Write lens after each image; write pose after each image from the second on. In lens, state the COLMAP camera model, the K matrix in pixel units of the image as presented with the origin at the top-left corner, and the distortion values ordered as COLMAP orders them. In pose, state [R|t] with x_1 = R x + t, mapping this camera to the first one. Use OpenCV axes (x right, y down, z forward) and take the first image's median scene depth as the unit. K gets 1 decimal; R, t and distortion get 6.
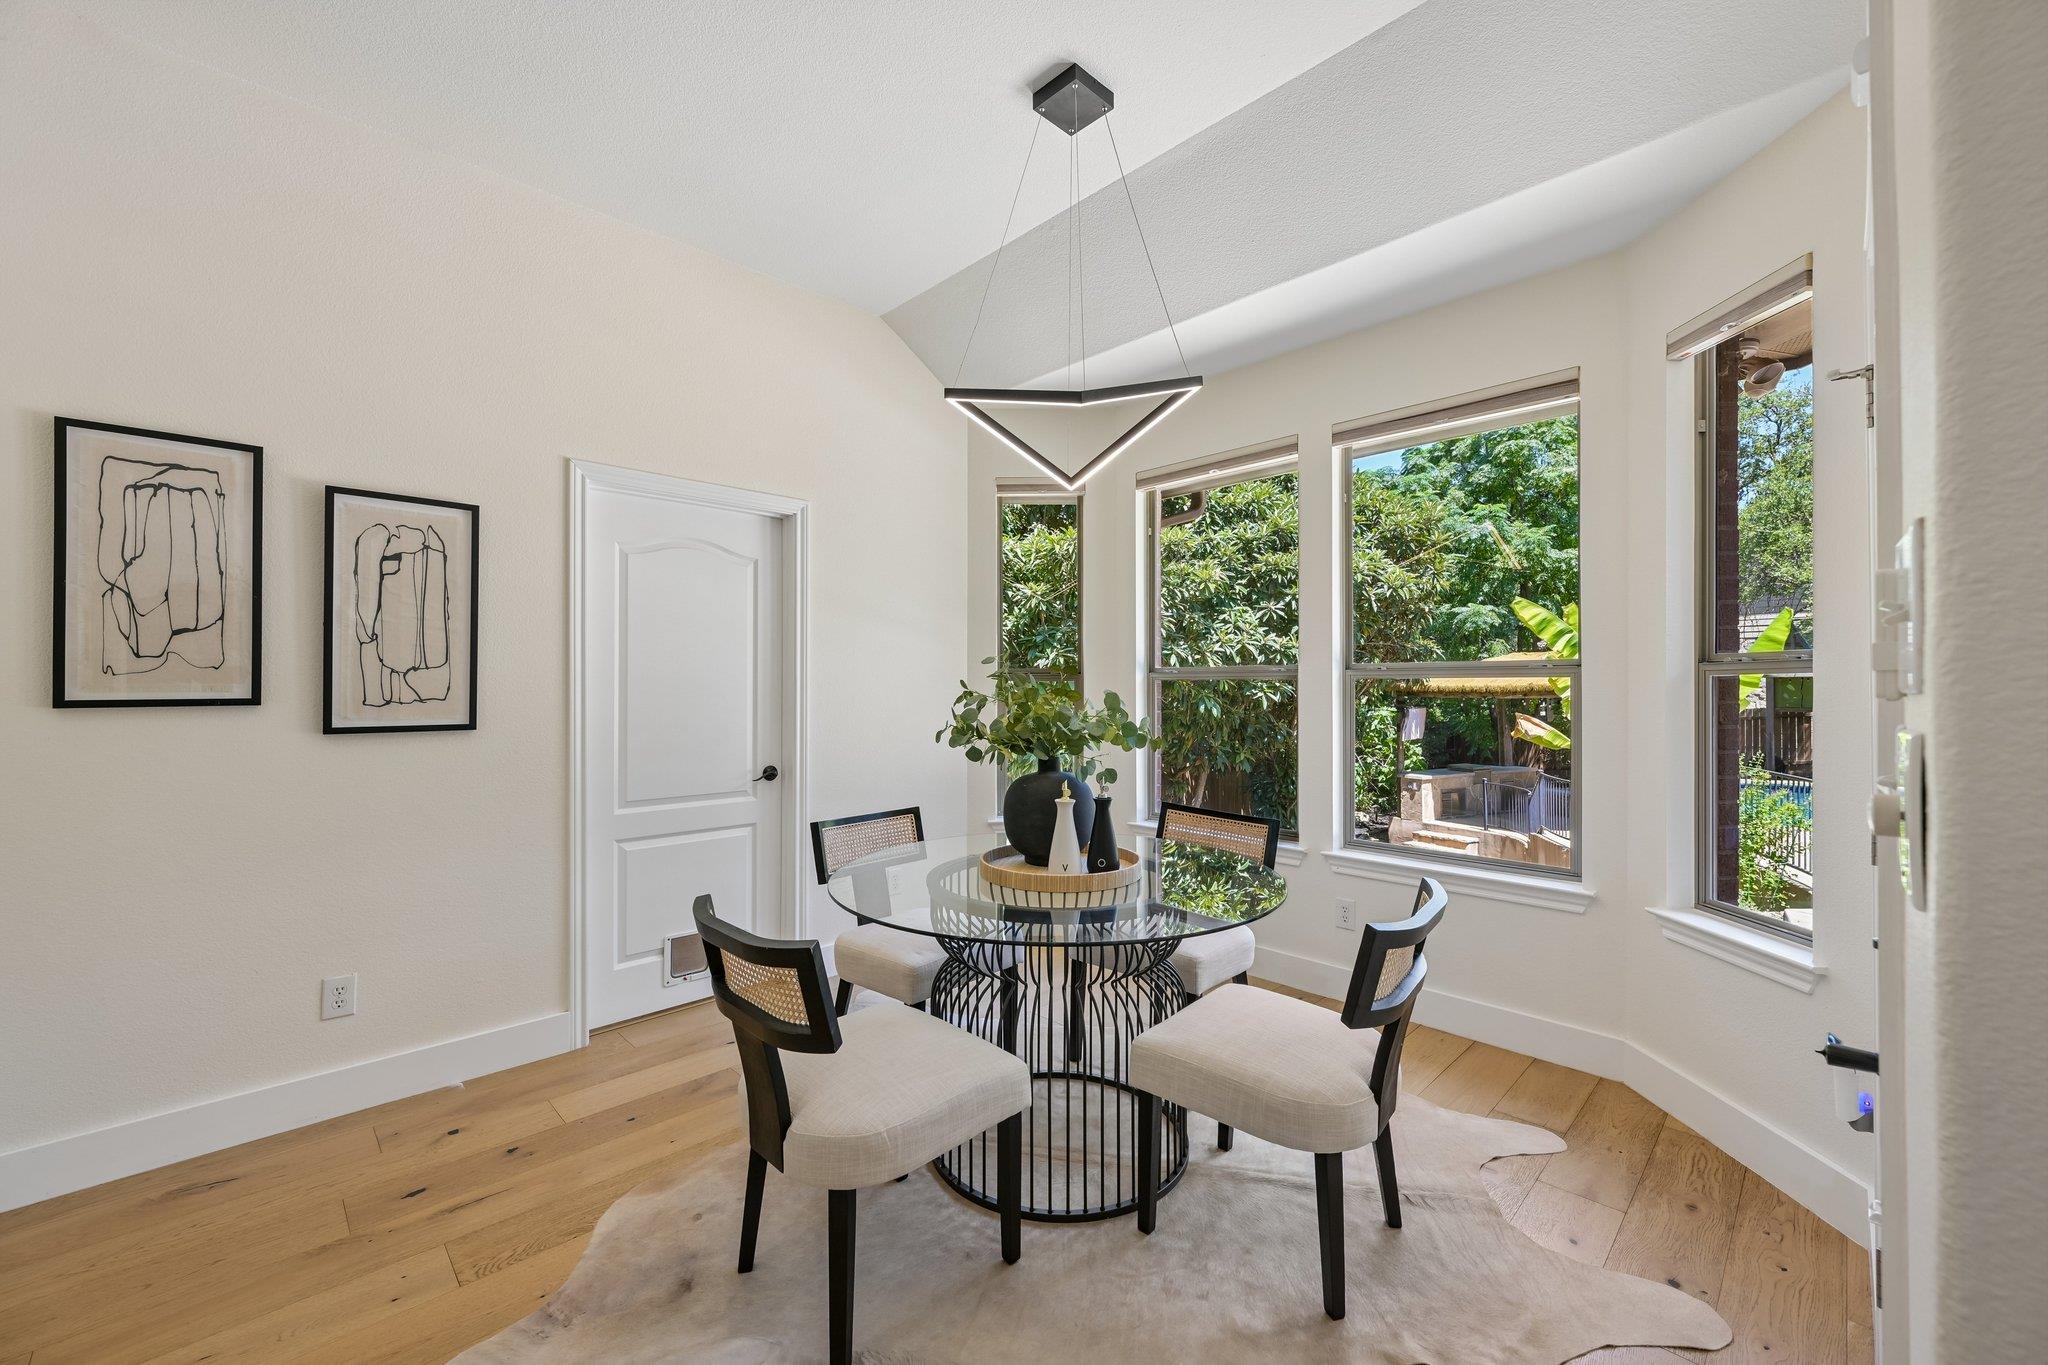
lens RADIAL K [[814.6, 0, 1027.6], [0, 814.6, 690.7], [0, 0, 1]] dist [-0.002235, -0.000198]
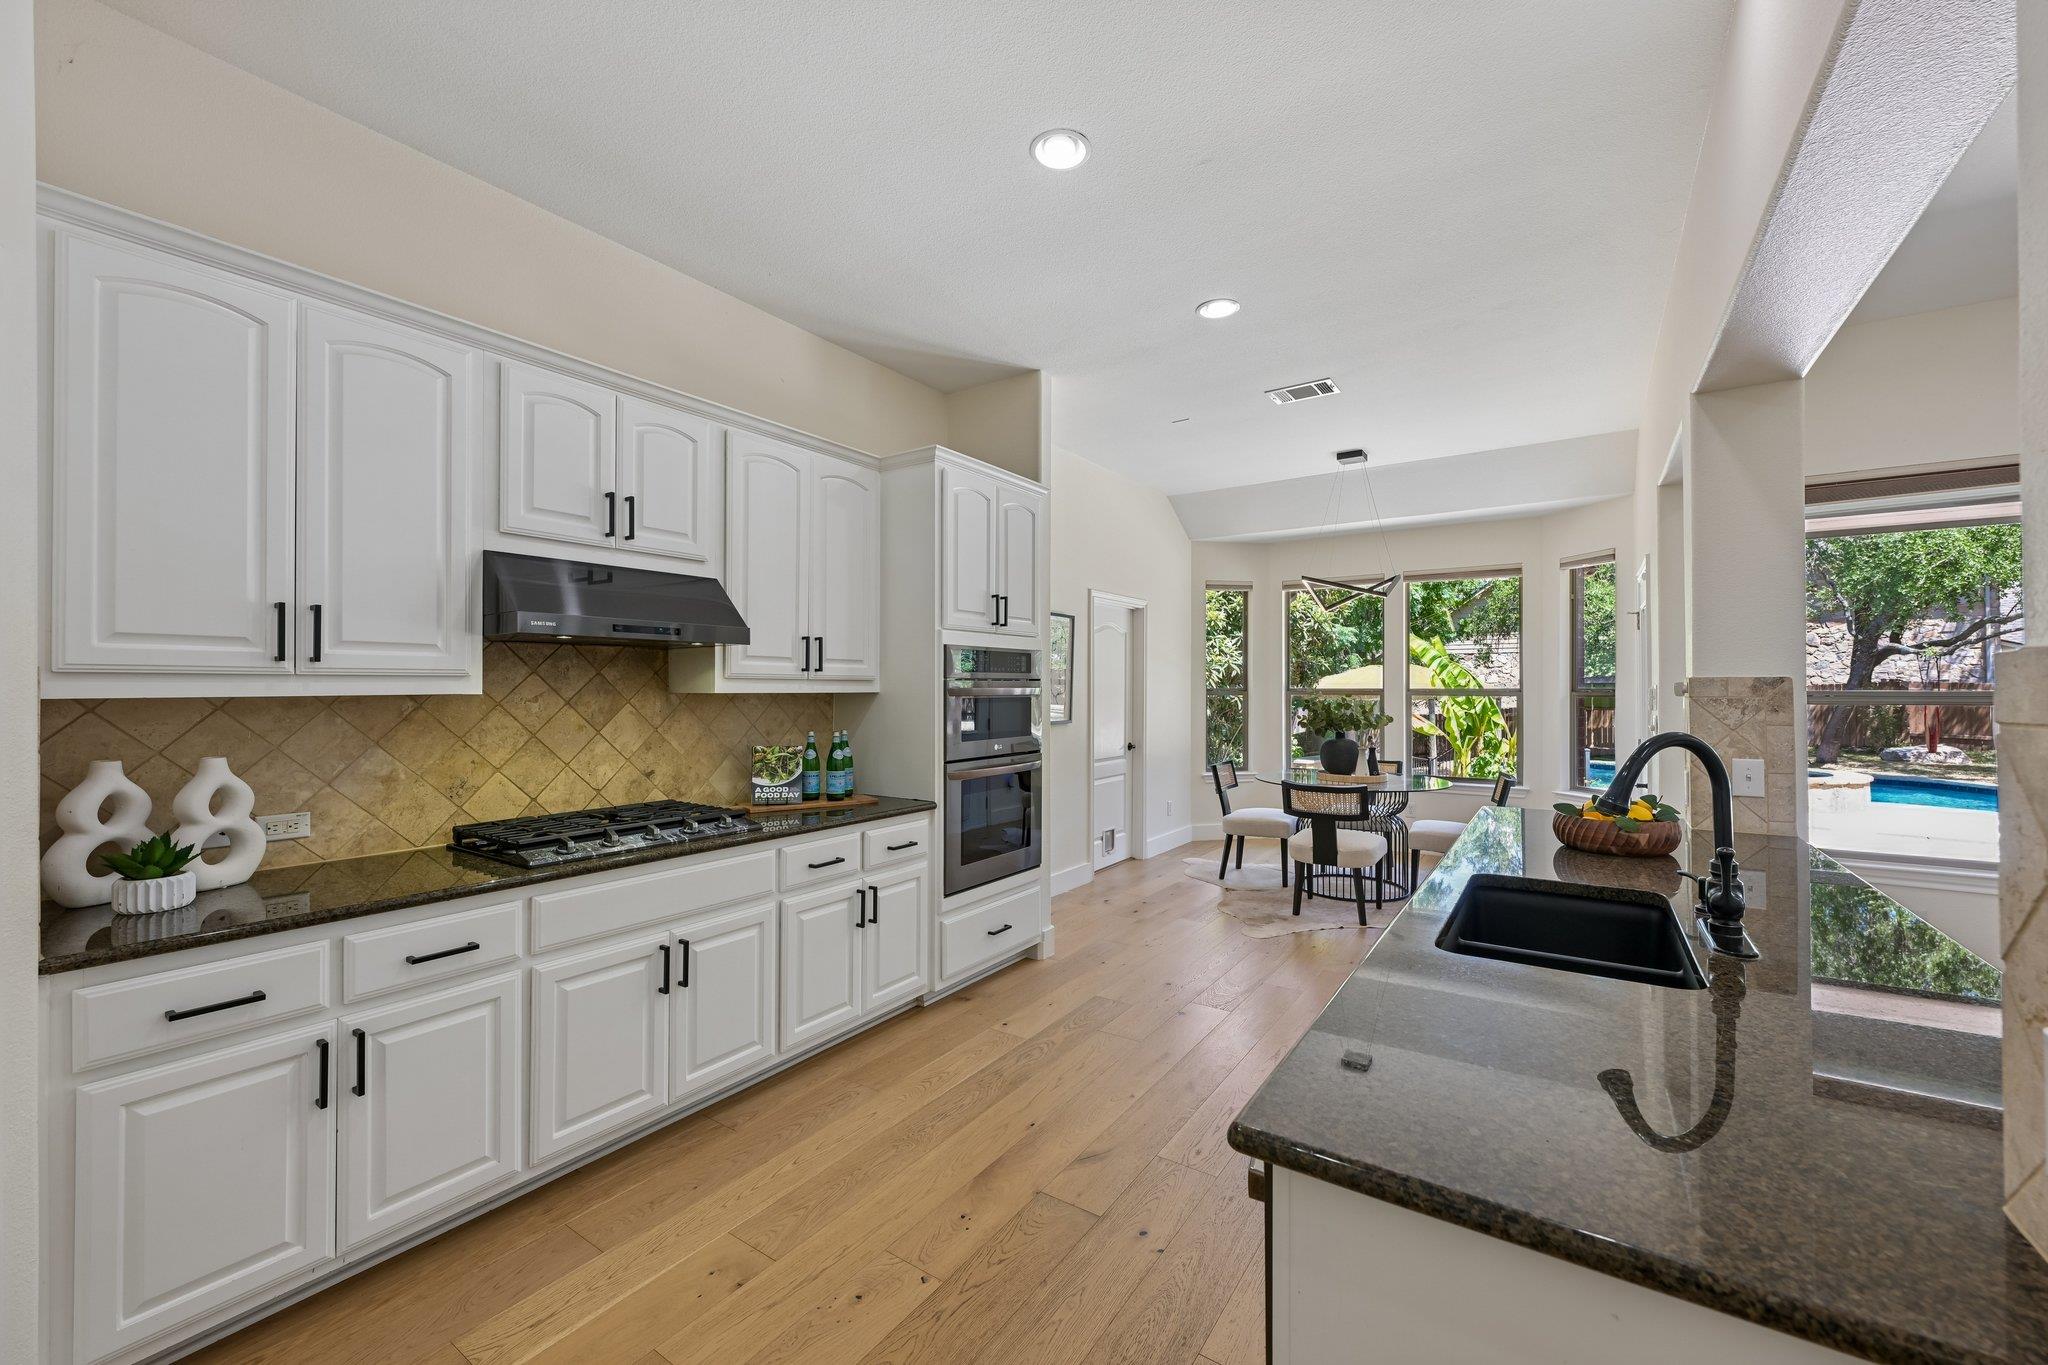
lens RADIAL K [[814.6, 0, 1020.7], [0, 814.6, 683.8], [0, 0, 1]] dist [-0.002235, -0.000198]
pose [[0.981647, -0.001275, 0.190705, -0.380354], [0.002991, 0.999958, -0.008712, -0.011333], [-0.190686, 0.009122, 0.981609, -0.328086]]
